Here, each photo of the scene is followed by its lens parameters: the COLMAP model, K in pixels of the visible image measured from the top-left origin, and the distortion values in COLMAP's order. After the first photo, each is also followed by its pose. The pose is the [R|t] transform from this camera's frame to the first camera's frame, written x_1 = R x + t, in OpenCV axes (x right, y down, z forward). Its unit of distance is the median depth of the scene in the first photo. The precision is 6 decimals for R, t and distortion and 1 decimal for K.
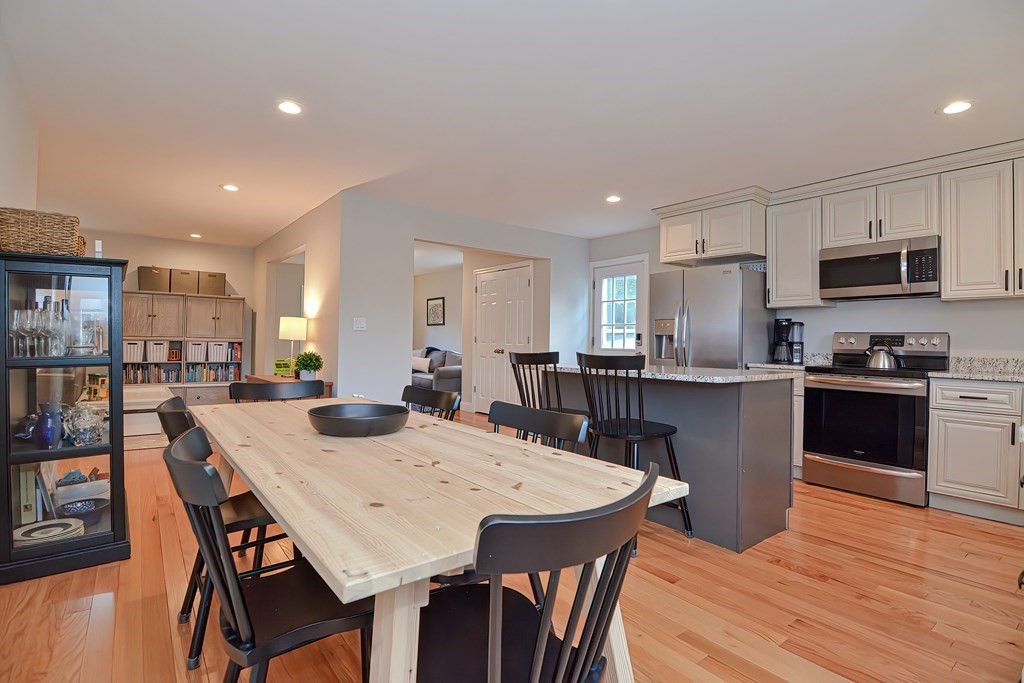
lens RADIAL K [[486.2, 0, 531.7], [0, 486.2, 332.2], [0, 0, 1]] dist [-0.030079, -0.000984]
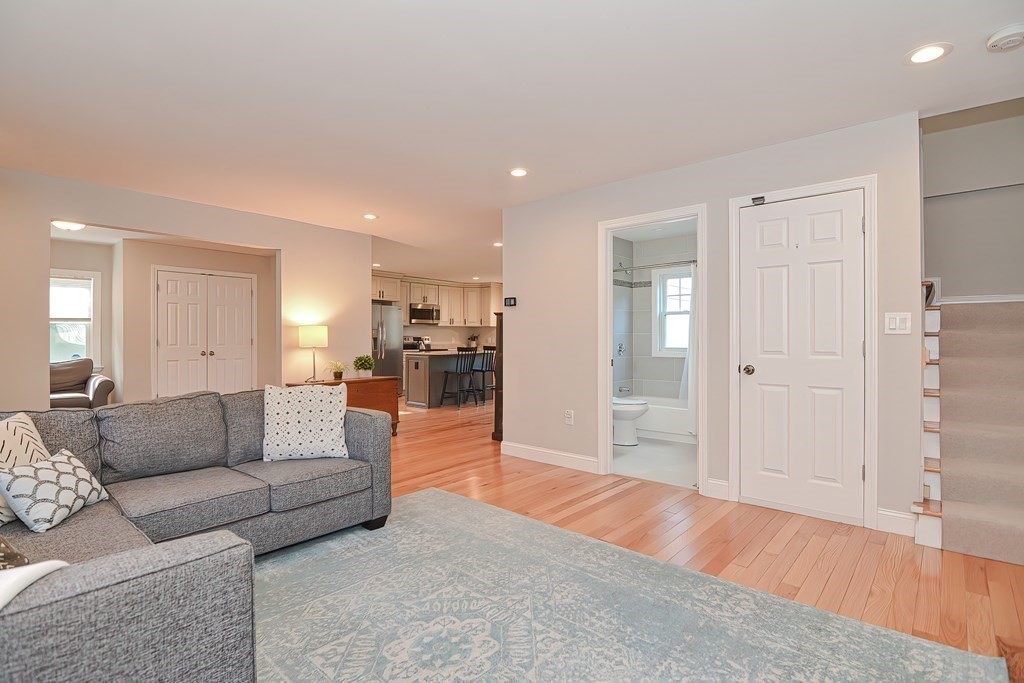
lens RADIAL K [[490.3, 0, 498.7], [0, 490.3, 338.2], [0, 0, 1]] dist [-0.002222, -0.000738]
pose [[-0.155142, -0.015077, 0.987777, -1.872487], [-0.020888, 0.999710, 0.011979, -0.028454], [-0.987671, -0.018774, -0.155412, 0.873428]]
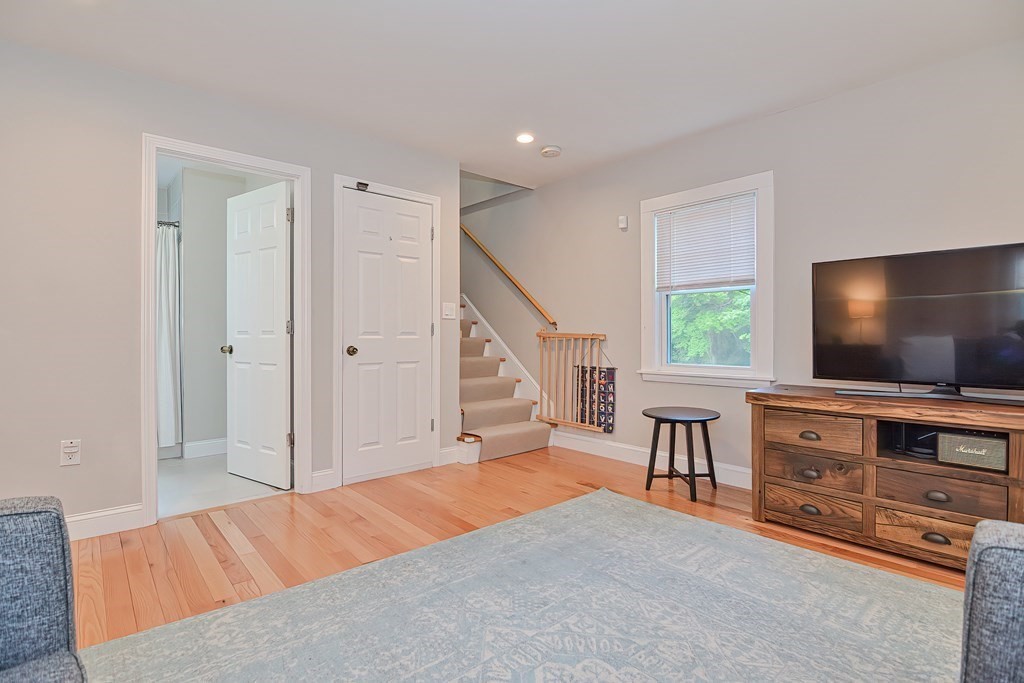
lens RADIAL K [[496.8, 0, 515.0], [0, 496.8, 336.1], [0, 0, 1]] dist [-0.003190, -0.012929]
pose [[-0.999272, -0.016122, -0.034565, -1.392319], [-0.015466, 0.999697, -0.019159, 0.011122], [0.034863, -0.018611, -0.999219, 1.165451]]
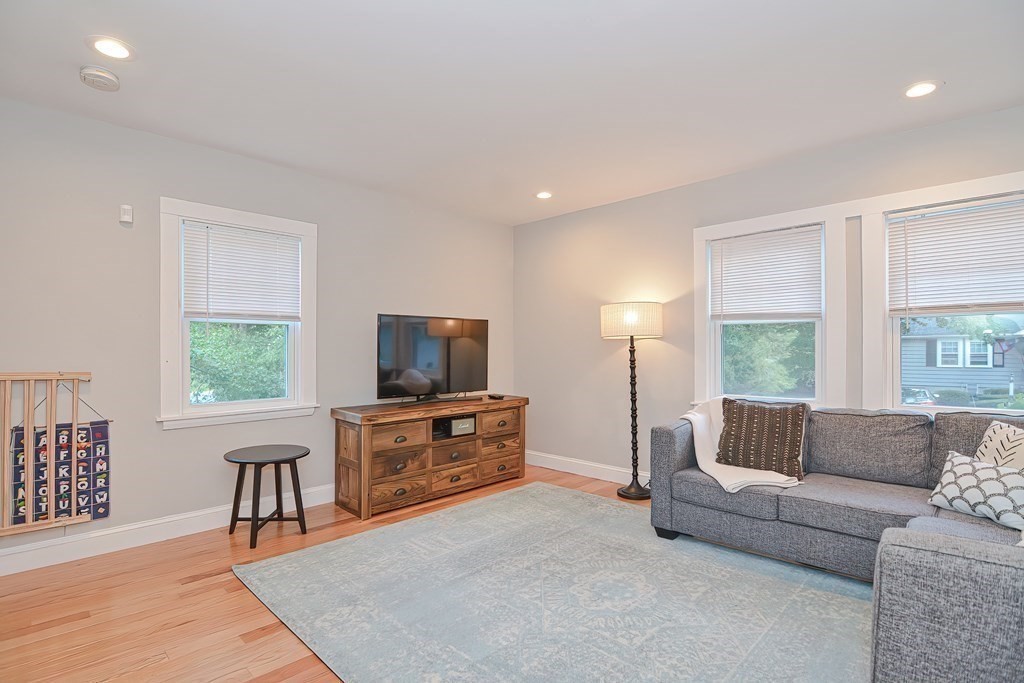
lens RADIAL K [[511.9, 0, 491.3], [0, 511.9, 351.0], [0, 0, 1]] dist [-0.001189, -0.033025]
pose [[0.100007, -0.012267, -0.994911, -0.911981], [0.024002, 0.999663, -0.009913, -0.021448], [0.994697, -0.022889, 0.100268, 0.667660]]
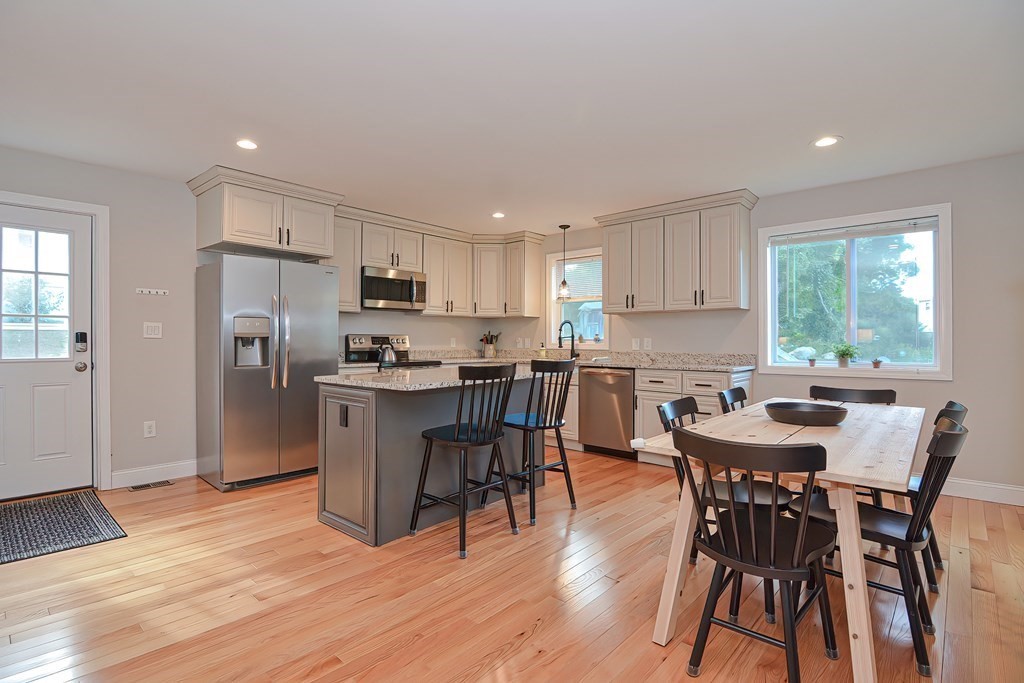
lens RADIAL K [[490.2, 0, 479.9], [0, 490.2, 339.2], [0, 0, 1]] dist [-0.000690, -0.011537]
pose [[-0.110301, -0.015957, 0.993770, -0.612135], [-0.022806, 0.999648, 0.013520, -0.010955], [-0.993637, -0.021172, -0.110626, 0.780991]]
